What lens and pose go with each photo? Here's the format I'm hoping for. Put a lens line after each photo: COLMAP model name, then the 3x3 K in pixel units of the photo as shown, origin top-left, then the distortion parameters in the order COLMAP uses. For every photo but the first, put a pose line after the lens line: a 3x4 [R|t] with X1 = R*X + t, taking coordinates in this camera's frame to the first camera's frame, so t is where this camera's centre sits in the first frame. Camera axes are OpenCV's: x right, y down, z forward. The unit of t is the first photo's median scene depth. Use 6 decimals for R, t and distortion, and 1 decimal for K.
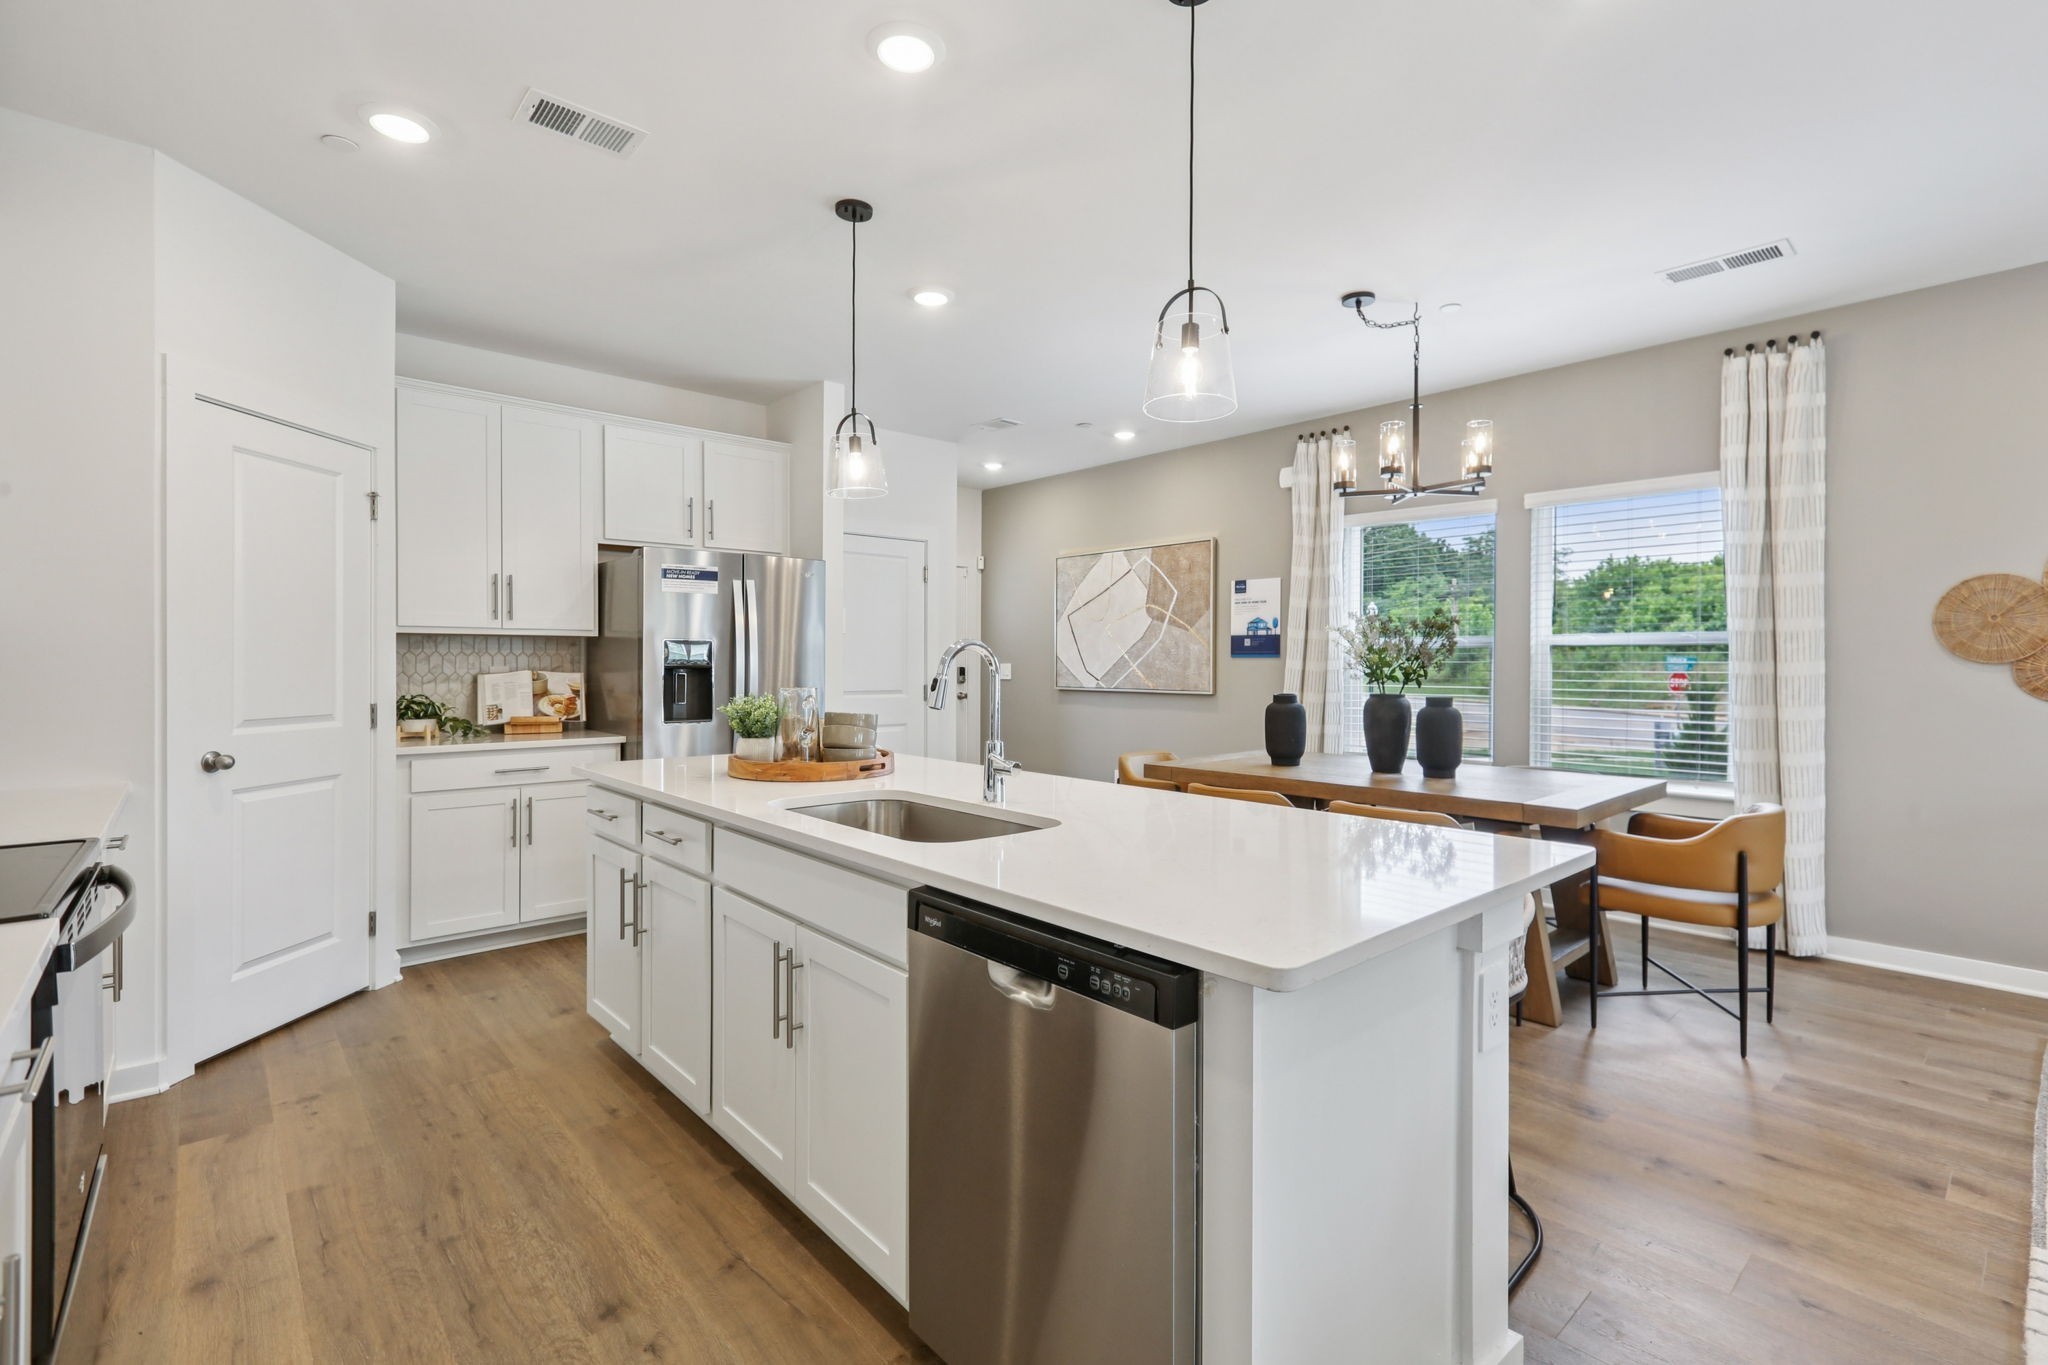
lens RADIAL K [[936.8, 0, 1052.4], [0, 936.8, 666.4], [0, 0, 1]] dist [-0.001337, 0.001489]
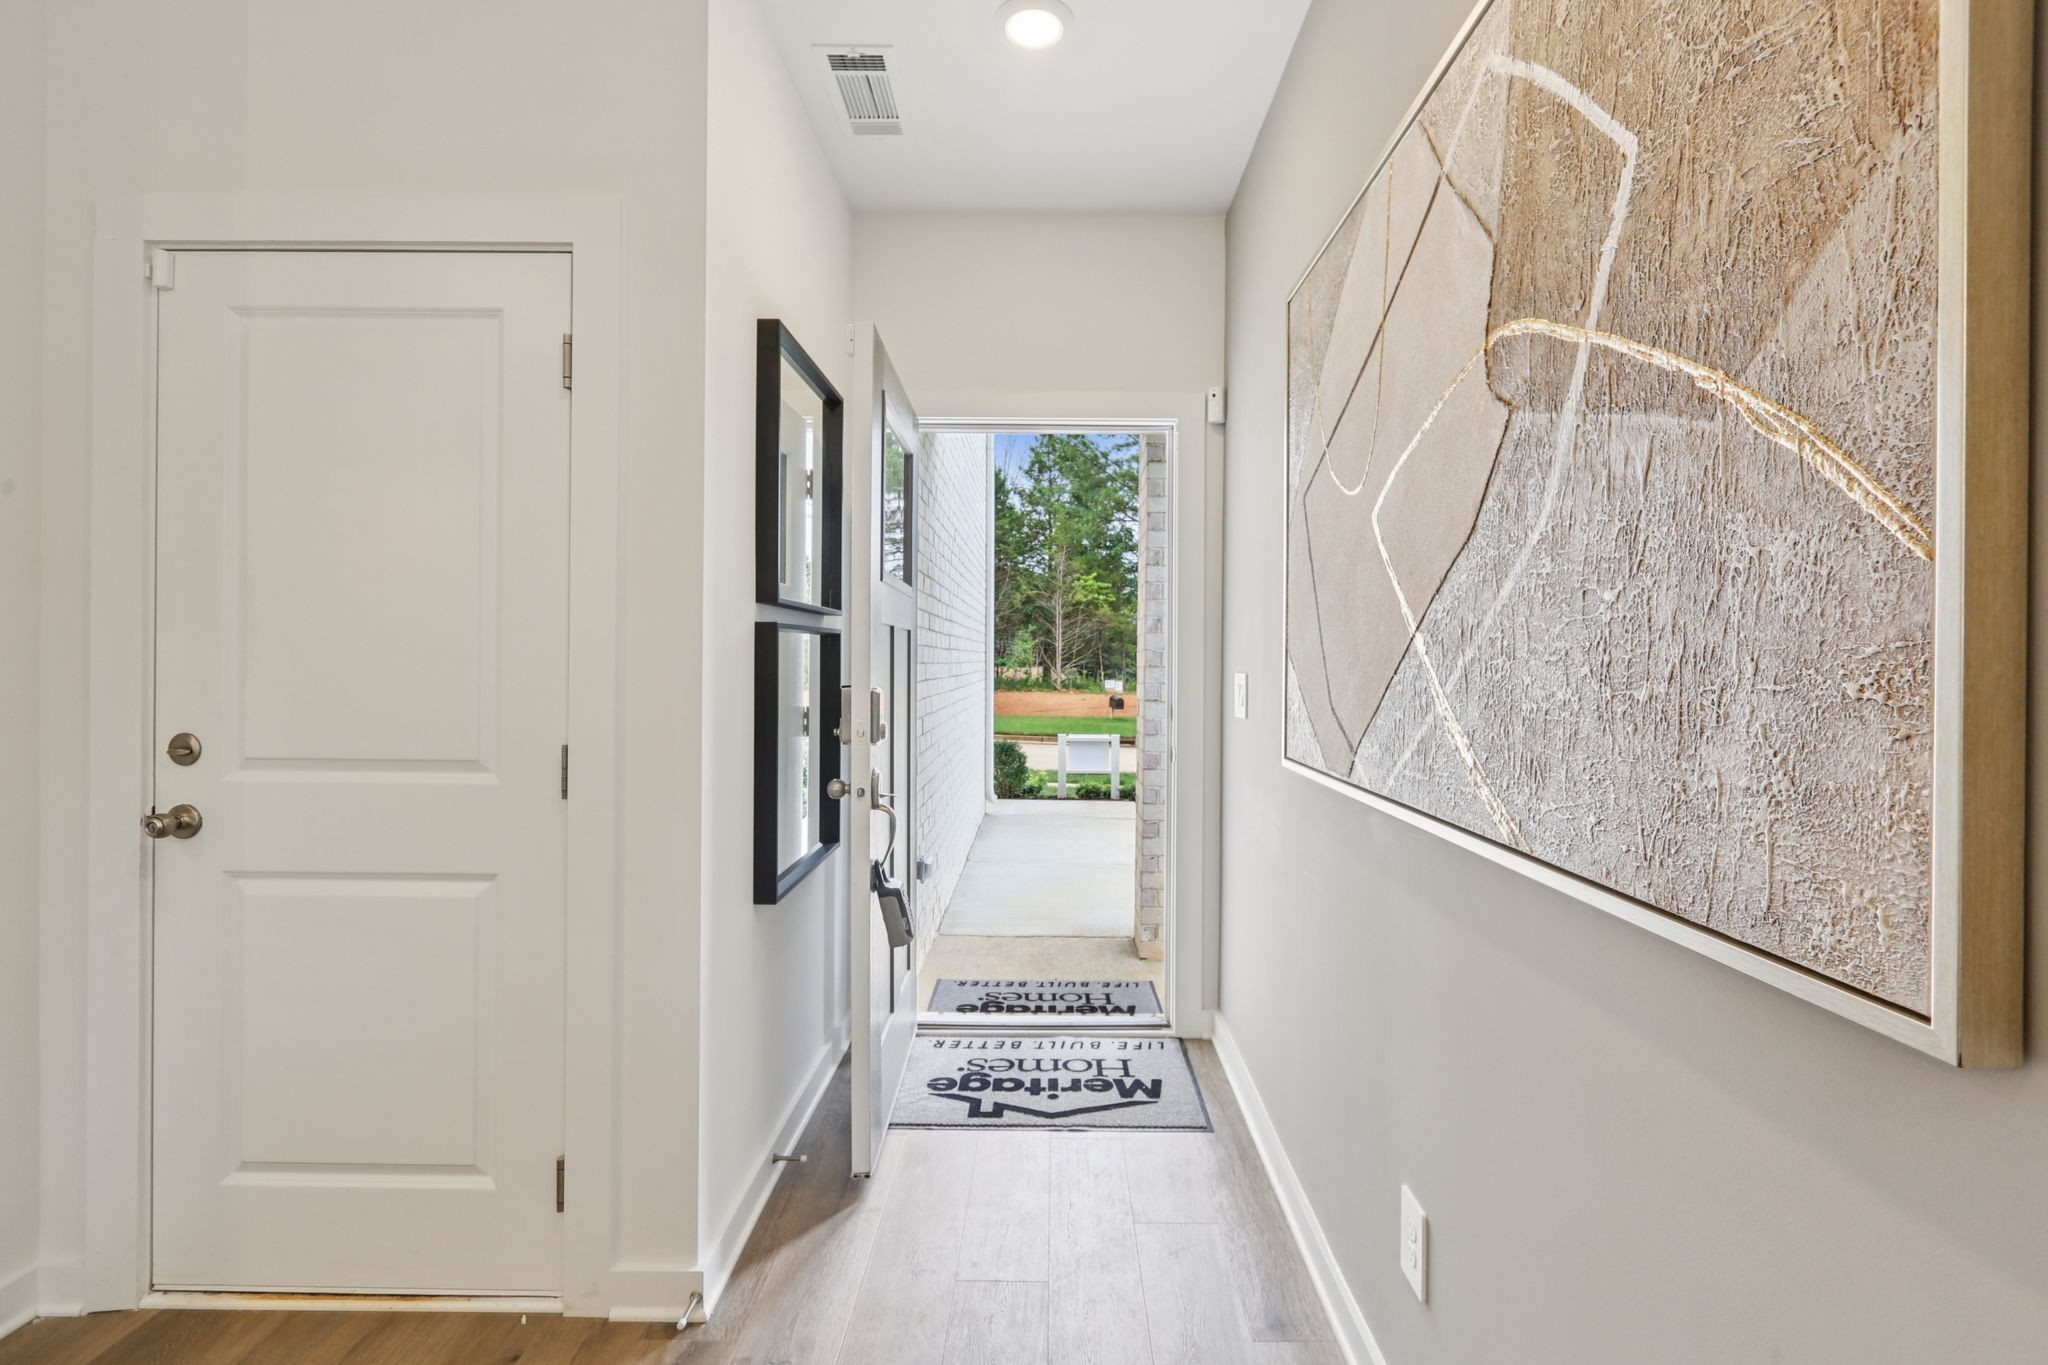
lens RADIAL K [[936.8, 0, 1037.3], [0, 936.8, 668.6], [0, 0, 1]] dist [-0.001337, 0.001489]
pose [[0.729525, 0.008810, -0.683897, 0.248347], [-0.013203, 0.999912, -0.001202, -0.007753], [0.683826, 0.009907, 0.729578, 1.301791]]
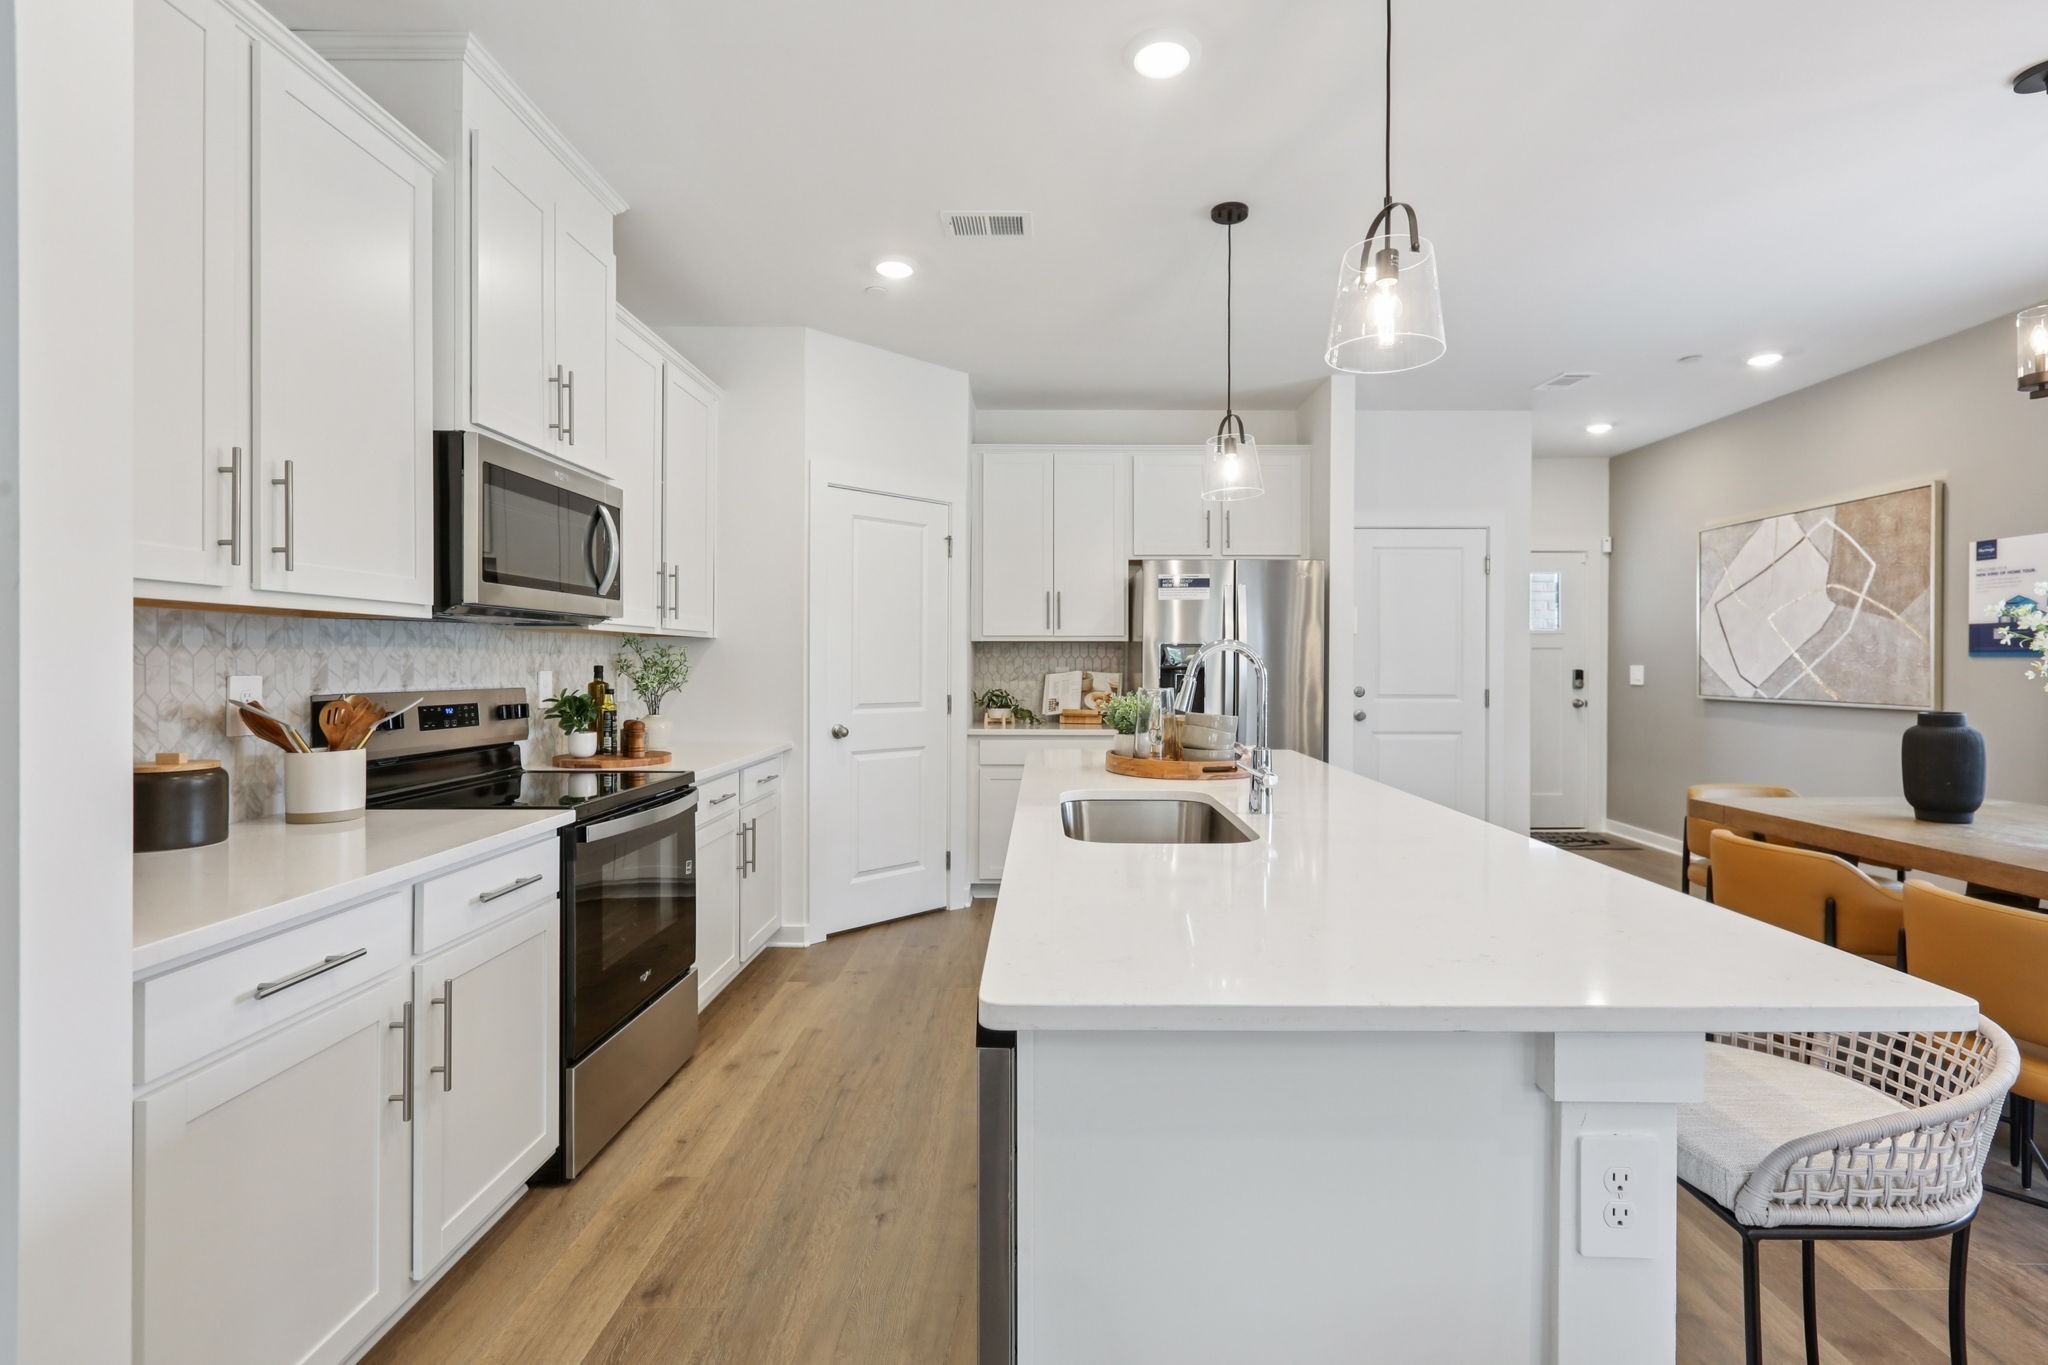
lens RADIAL K [[936.8, 0, 1045.3], [0, 936.8, 666.6], [0, 0, 1]] dist [-0.001337, 0.001489]
pose [[0.736031, 0.002511, -0.676943, 0.230934], [-0.003491, 0.999994, -0.000086, -0.000692], [0.676939, 0.002426, 0.736035, 0.094096]]
